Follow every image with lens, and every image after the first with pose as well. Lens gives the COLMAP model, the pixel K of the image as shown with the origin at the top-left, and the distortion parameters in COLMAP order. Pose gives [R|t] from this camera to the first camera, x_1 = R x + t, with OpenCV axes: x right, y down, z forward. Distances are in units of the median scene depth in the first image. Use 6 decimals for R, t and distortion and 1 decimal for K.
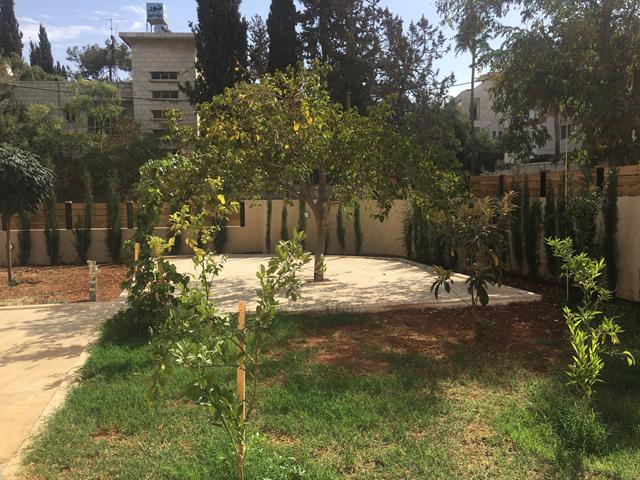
lens RADIAL K [[534.3, 0, 322.3], [0, 534.3, 238.6], [0, 0, 1]] dist [0.079810, -0.109544]
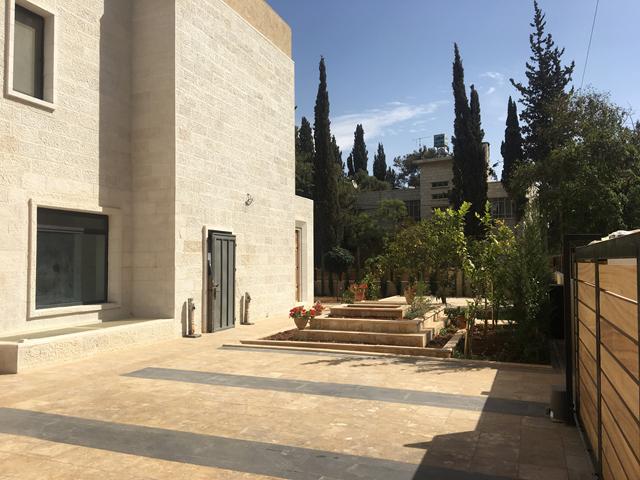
lens RADIAL K [[534.3, 0, 322.3], [0, 534.3, 238.6], [0, 0, 1]] dist [0.079810, -0.109544]
pose [[0.822879, -0.021478, -0.567811, 0.172049], [-0.043025, 0.994061, -0.099953, 0.009783], [0.566585, 0.106679, 0.817068, -0.242164]]
